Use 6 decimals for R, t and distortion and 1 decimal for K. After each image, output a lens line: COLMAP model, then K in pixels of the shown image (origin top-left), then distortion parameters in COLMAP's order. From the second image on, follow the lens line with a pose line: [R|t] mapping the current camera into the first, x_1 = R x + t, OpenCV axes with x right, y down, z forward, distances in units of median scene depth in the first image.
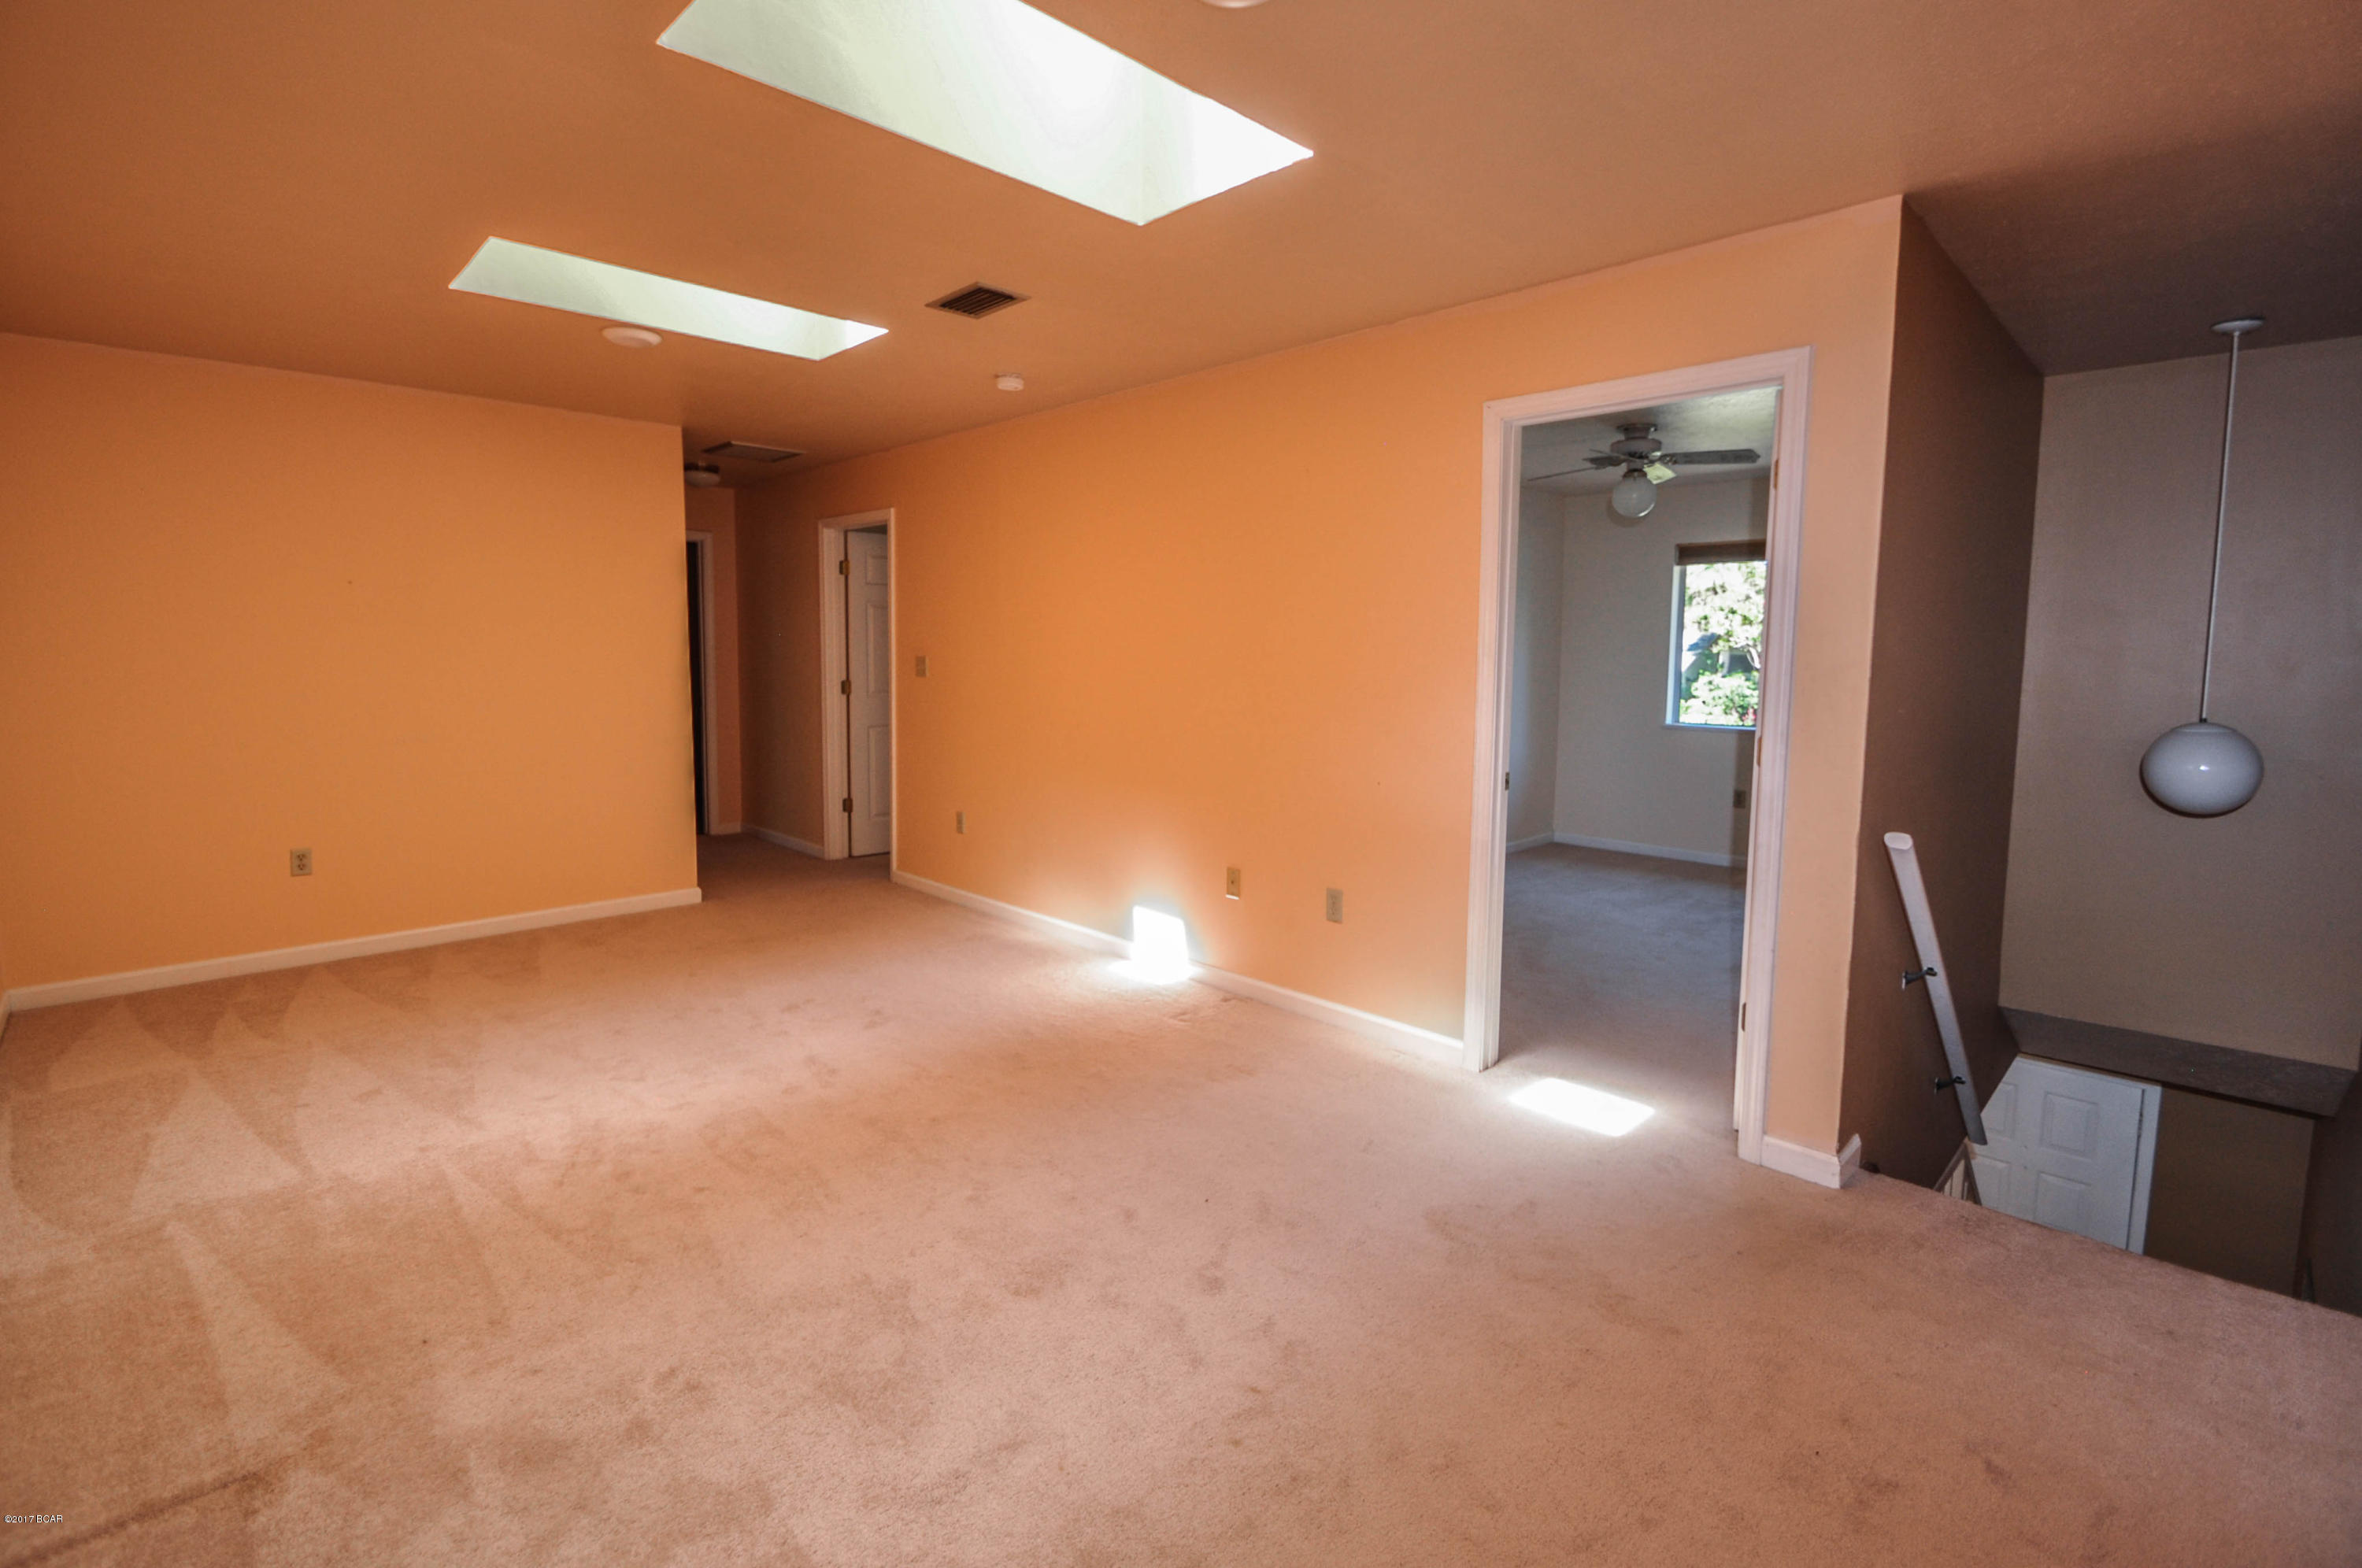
lens RADIAL K [[1036.3, 0, 1176.3], [0, 1036.3, 744.0], [0, 0, 1]] dist [-0.016384, -0.000157]
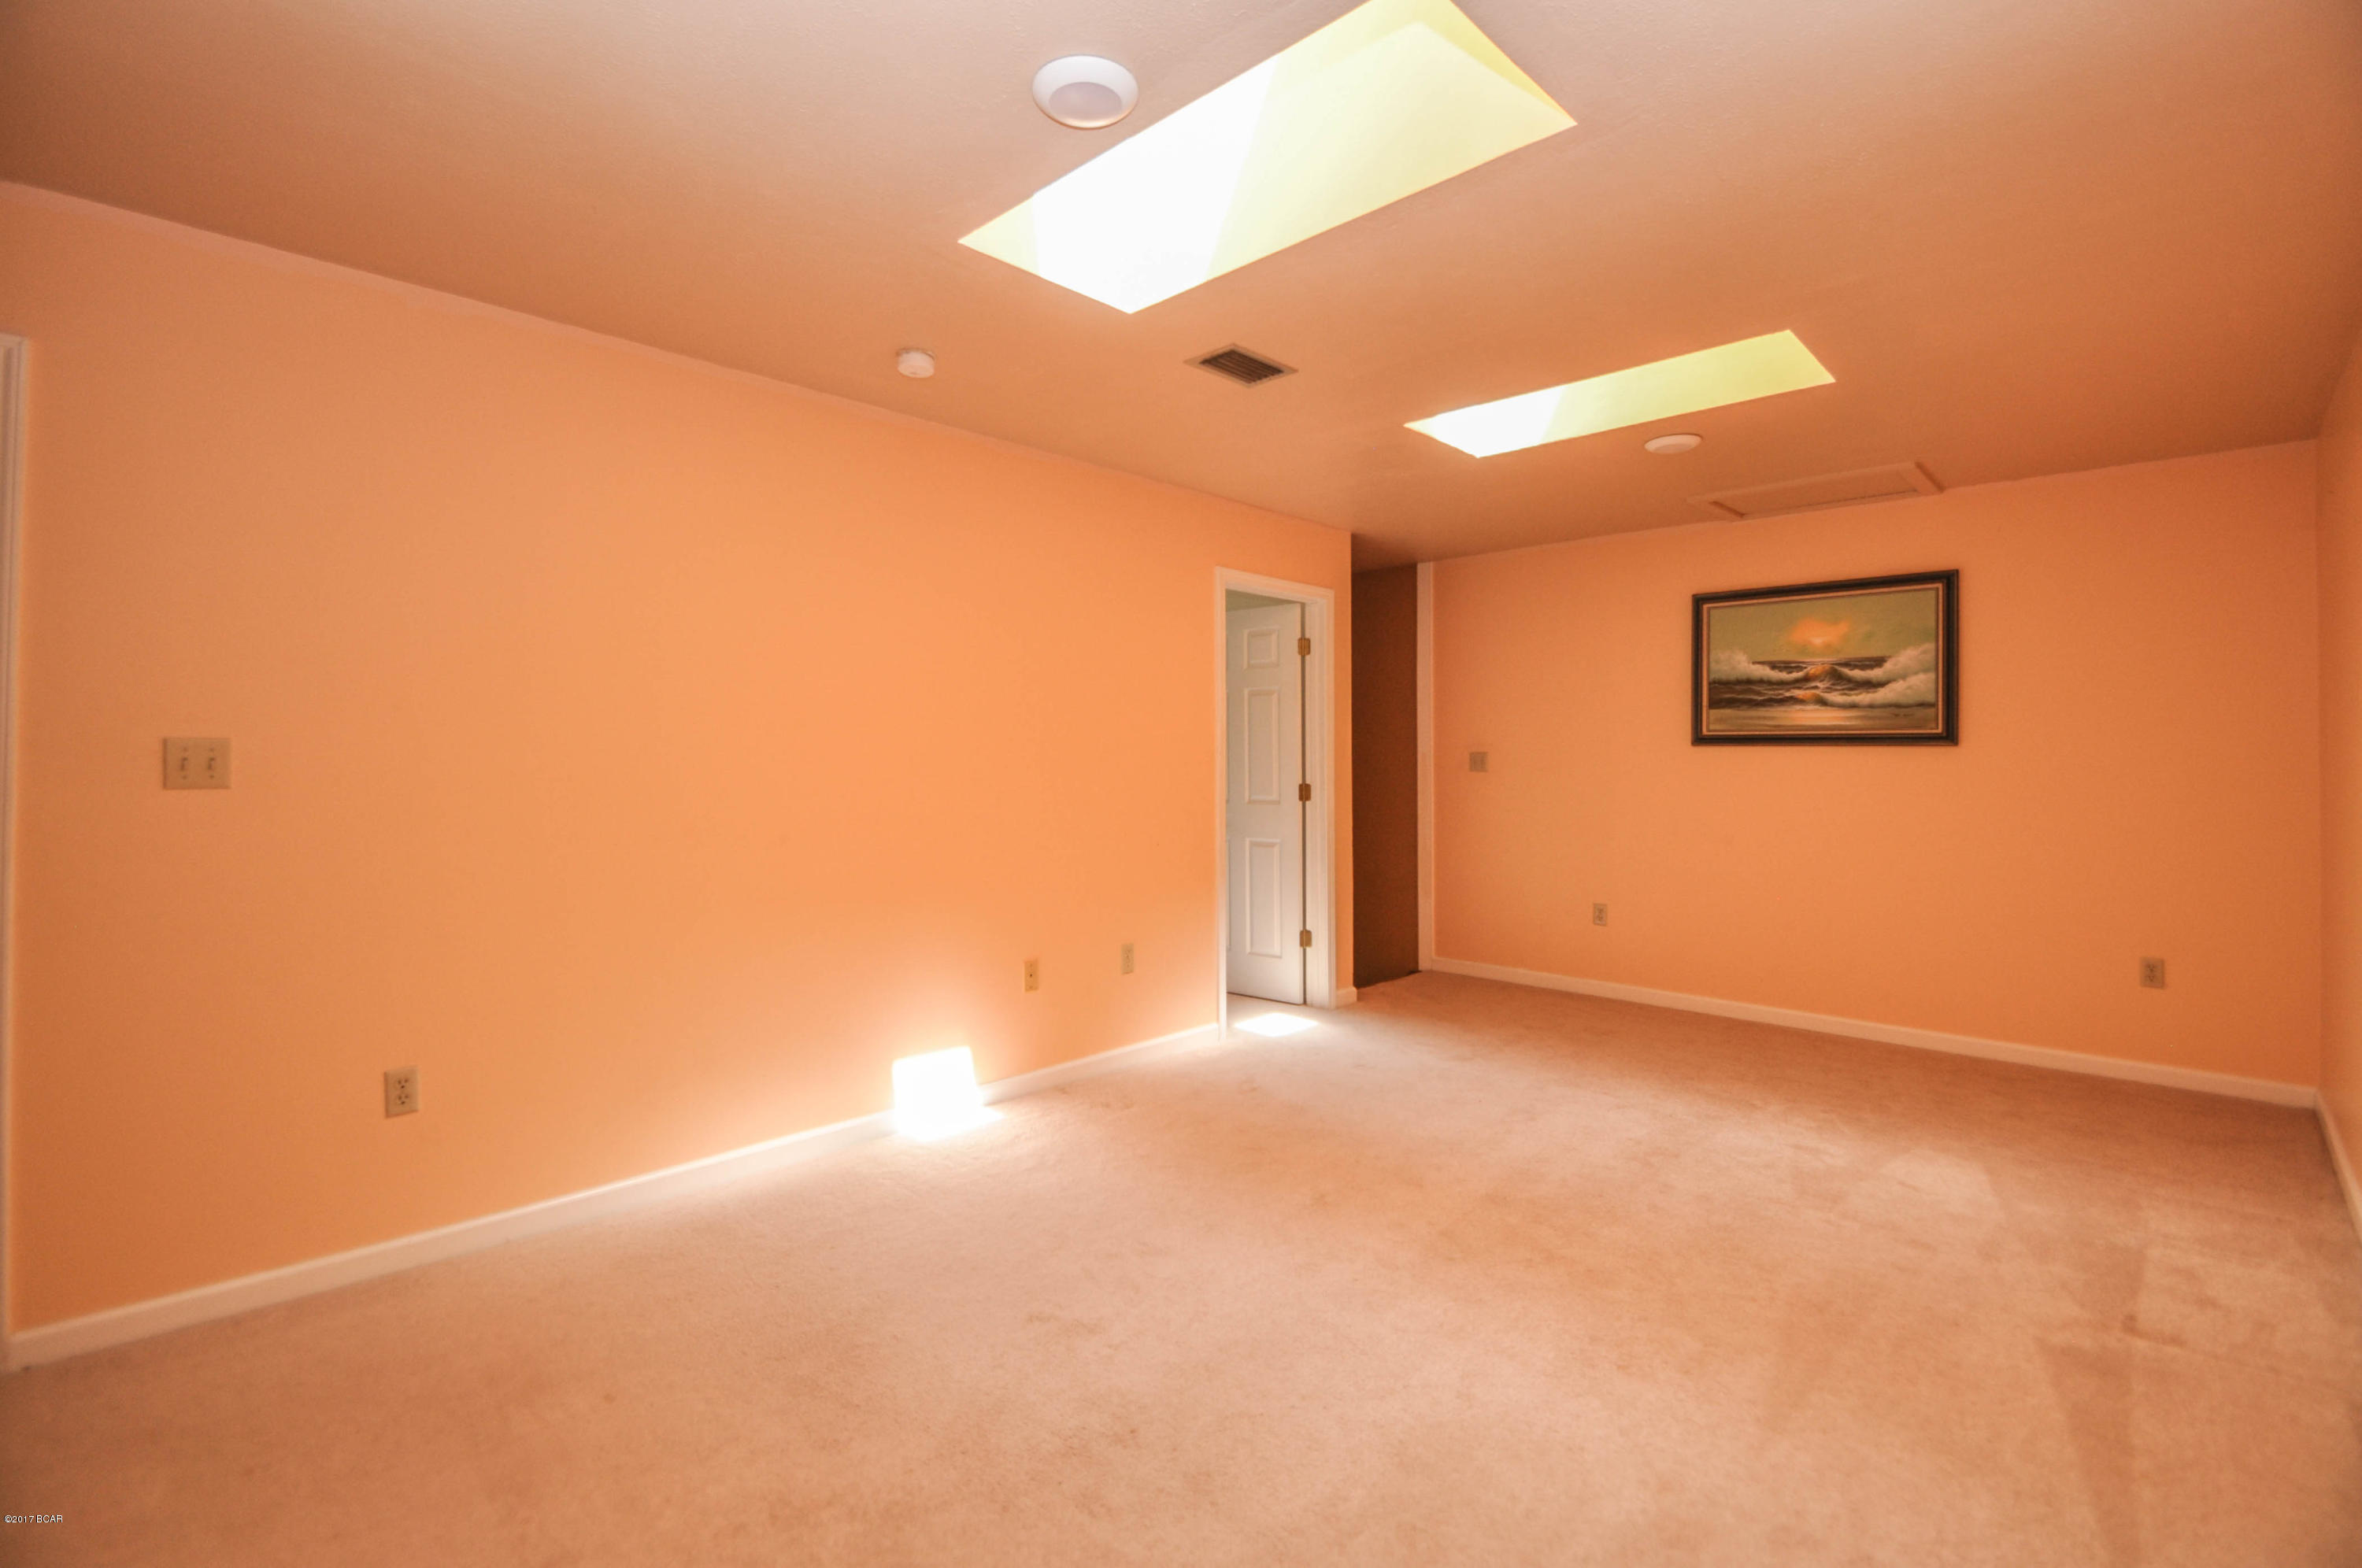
lens RADIAL K [[1036.3, 0, 1176.3], [0, 1036.3, 744.0], [0, 0, 1]] dist [-0.016384, -0.000157]
pose [[0.013658, -0.025494, 0.999582, -0.938109], [0.068973, 0.997318, 0.024494, -0.098079], [-0.997525, 0.068609, 0.015380, 0.883869]]
